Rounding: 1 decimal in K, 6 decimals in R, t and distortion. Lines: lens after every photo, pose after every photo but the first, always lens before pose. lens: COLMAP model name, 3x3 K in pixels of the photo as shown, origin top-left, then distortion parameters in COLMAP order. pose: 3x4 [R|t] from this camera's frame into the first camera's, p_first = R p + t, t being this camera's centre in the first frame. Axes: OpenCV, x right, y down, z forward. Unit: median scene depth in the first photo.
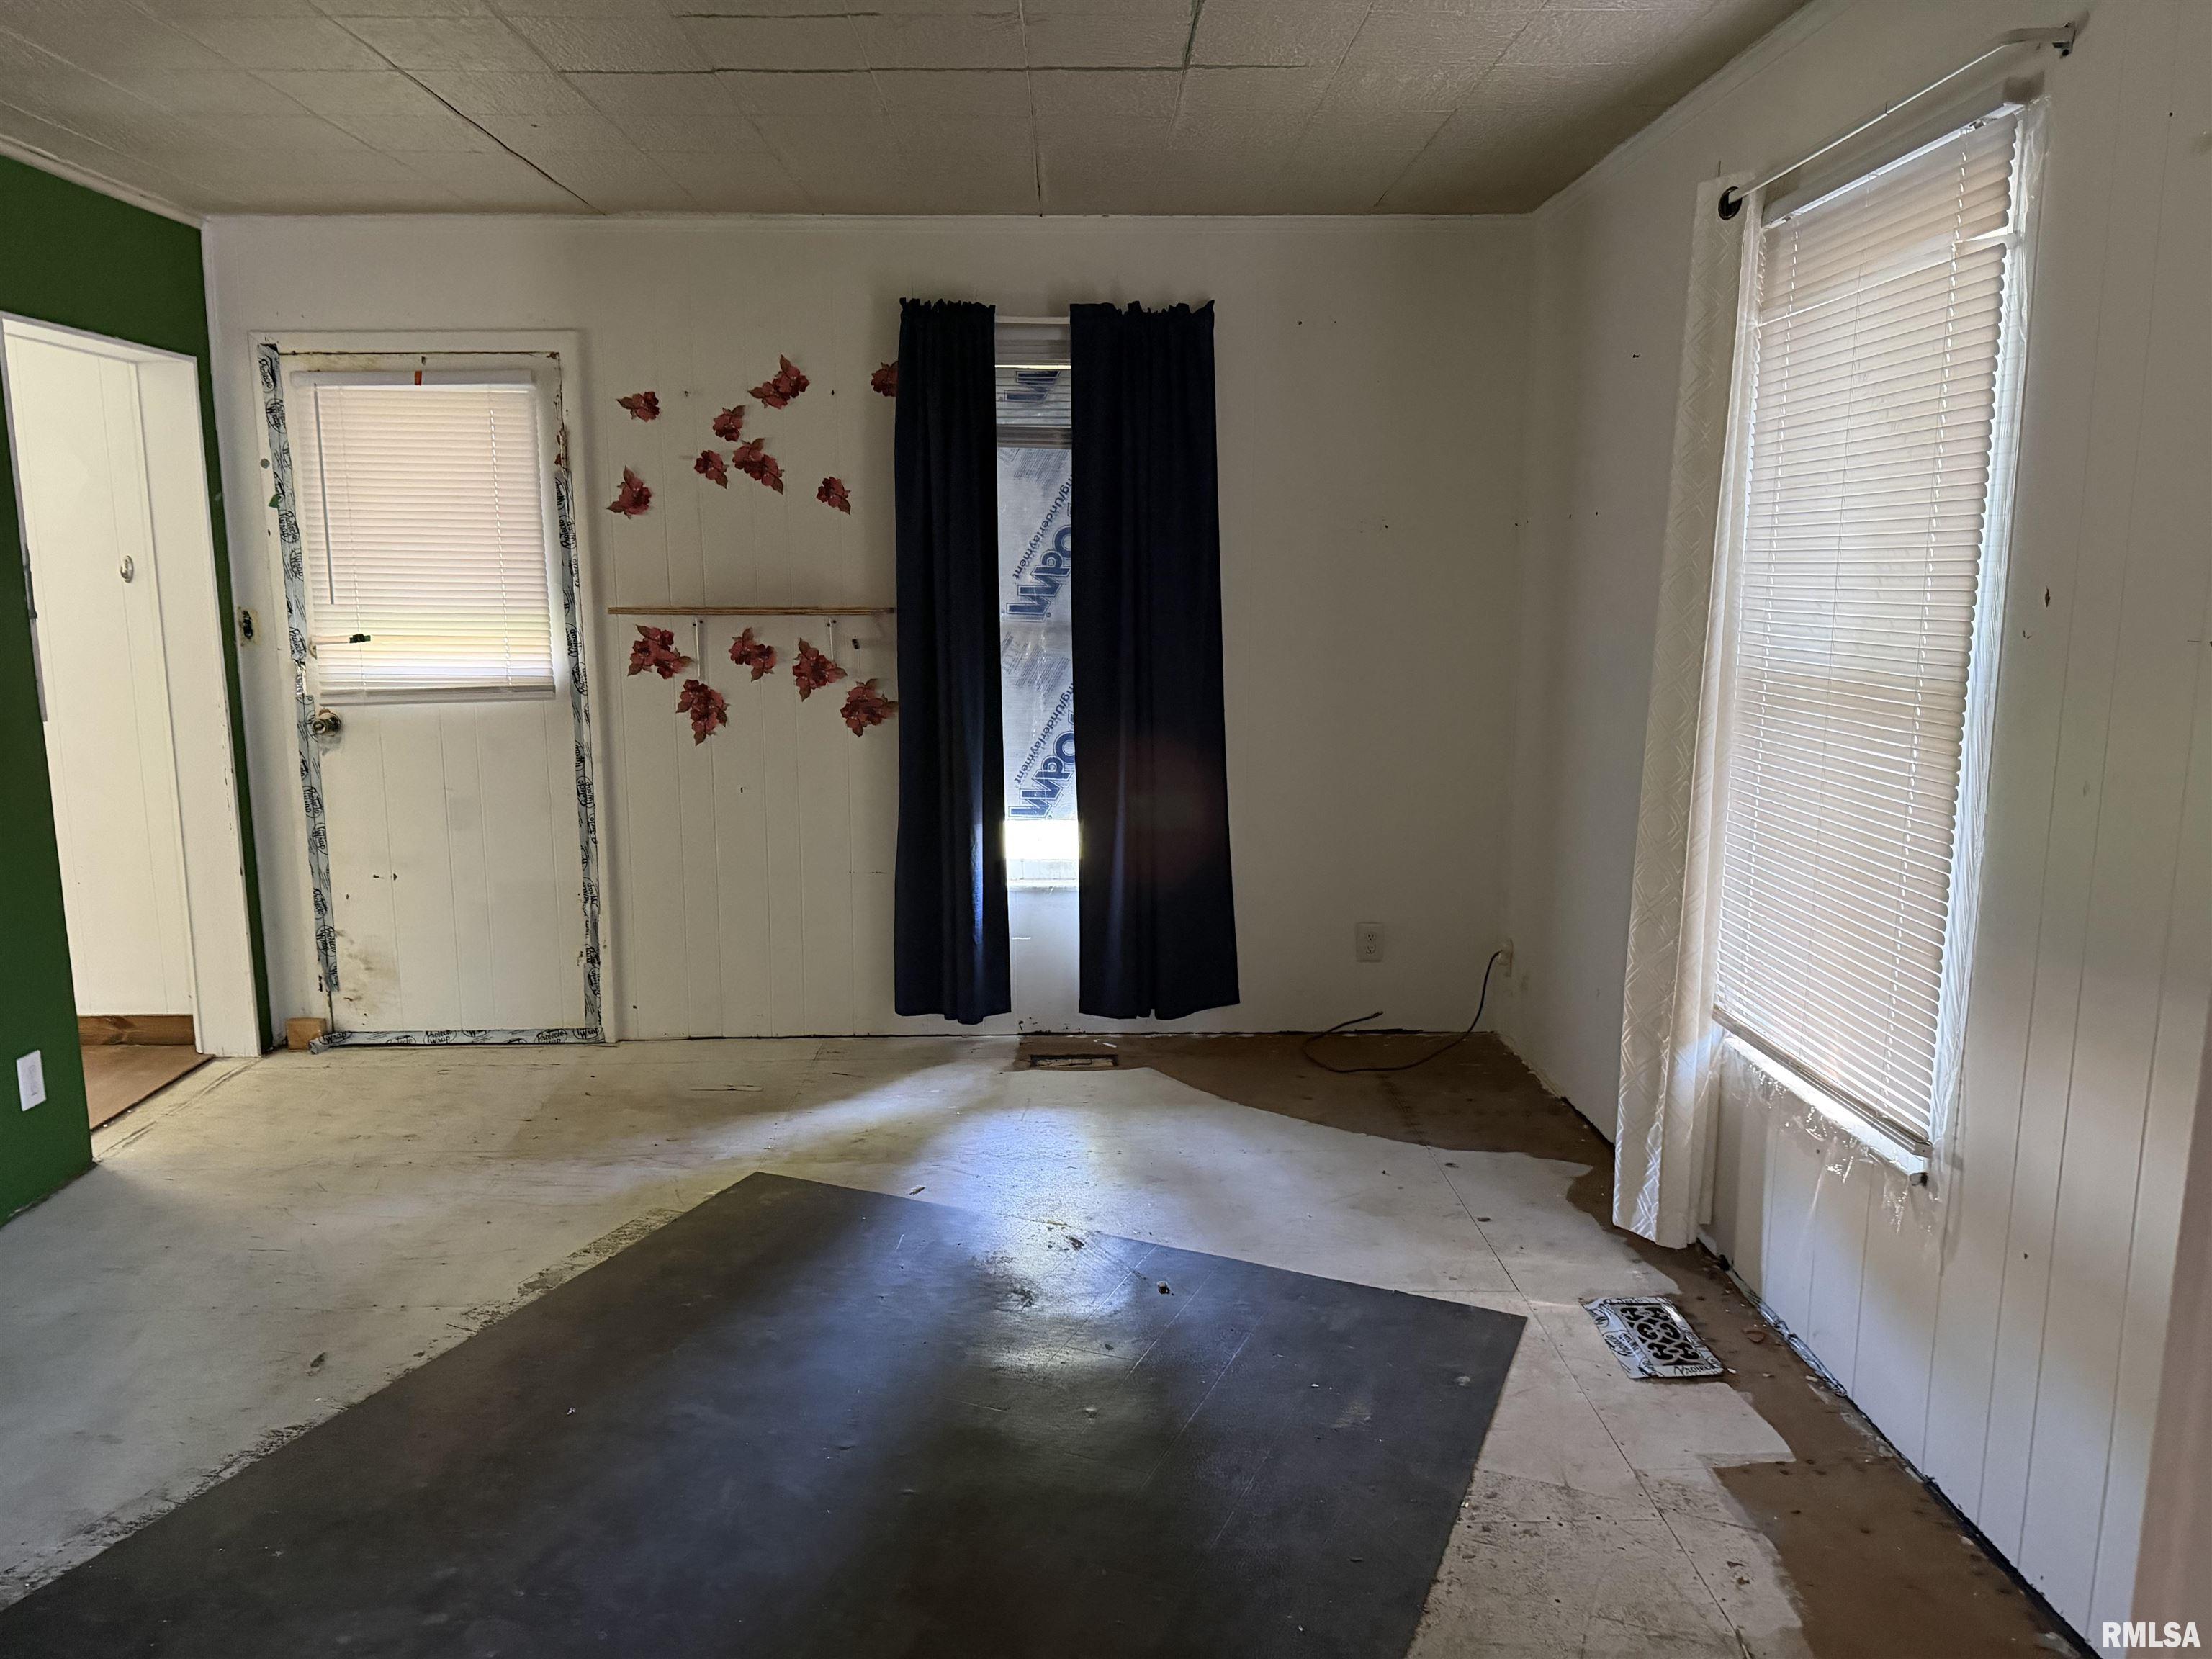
lens RADIAL K [[1584.0, 0, 1106.0], [0, 1584.0, 829.5], [0, 0, 1]] dist [-0.009309, -0.003650]
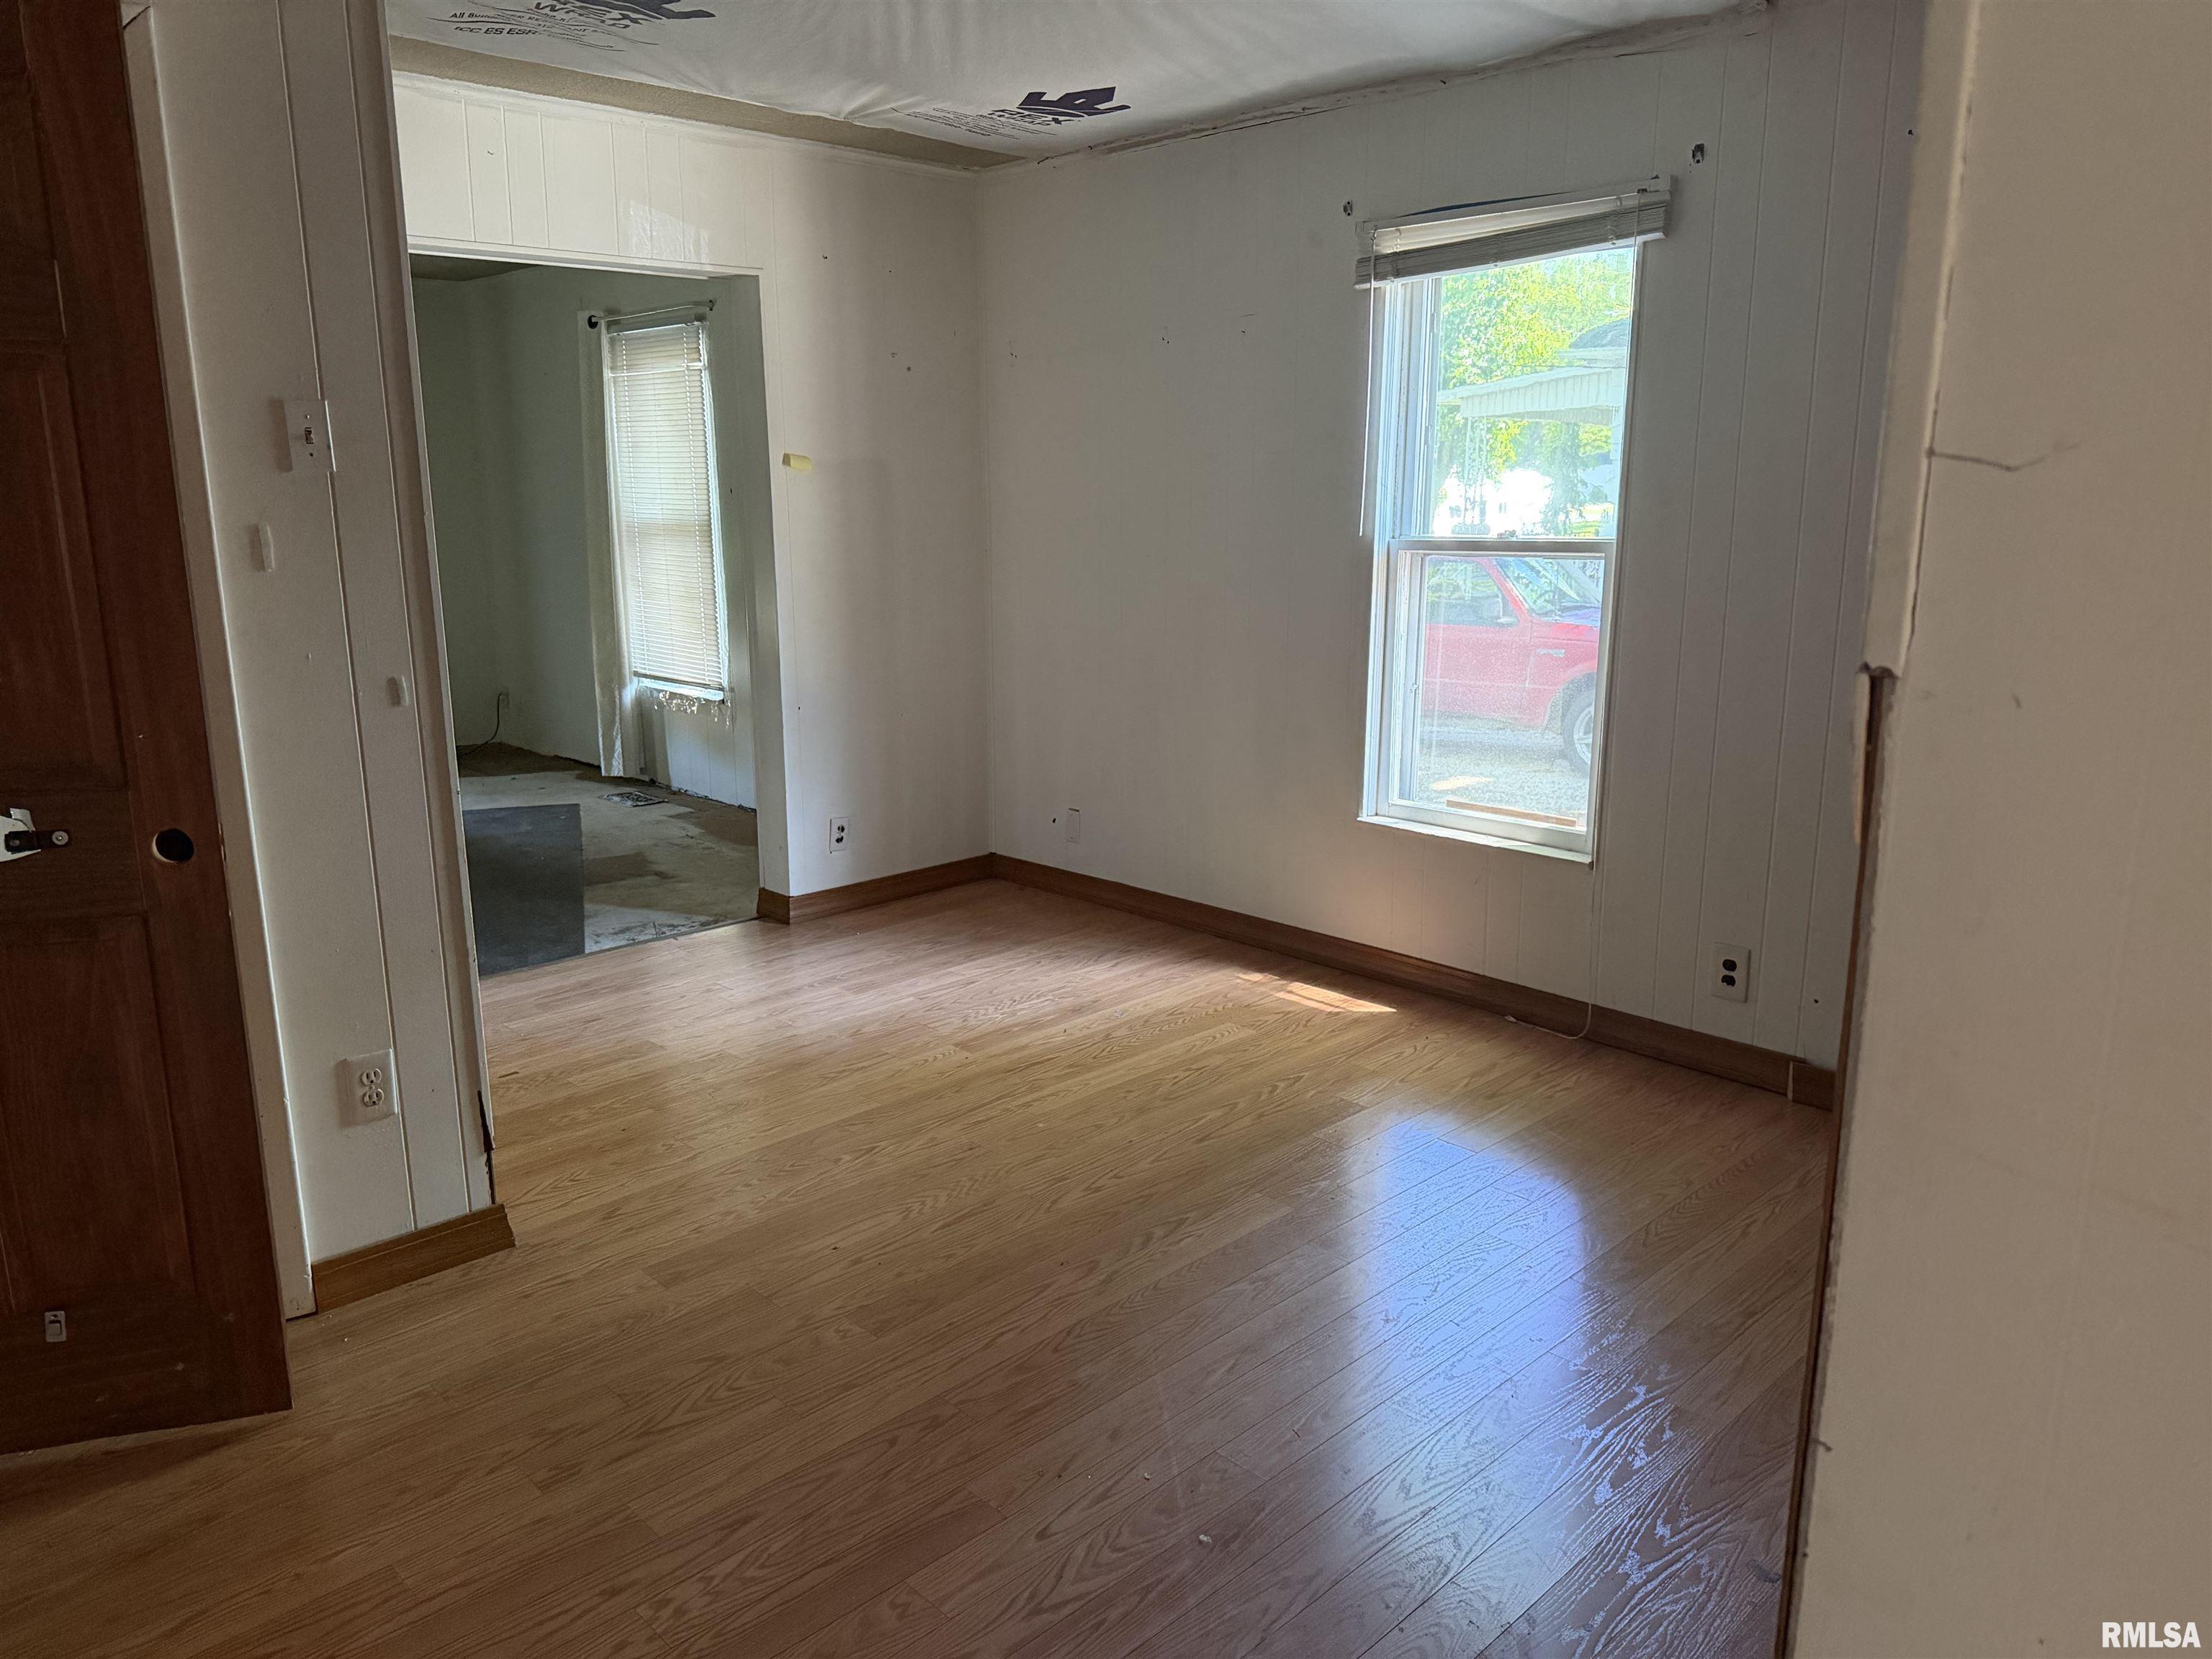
lens RADIAL K [[1541.0, 0, 1106.0], [0, 1541.0, 829.5], [0, 0, 1]] dist [0.083837, -0.000152]
pose [[0.744983, -0.142867, 0.651605, -0.677616], [0.109412, 0.989738, 0.091913, 0.227385], [-0.658050, 0.002819, 0.752969, -1.286172]]
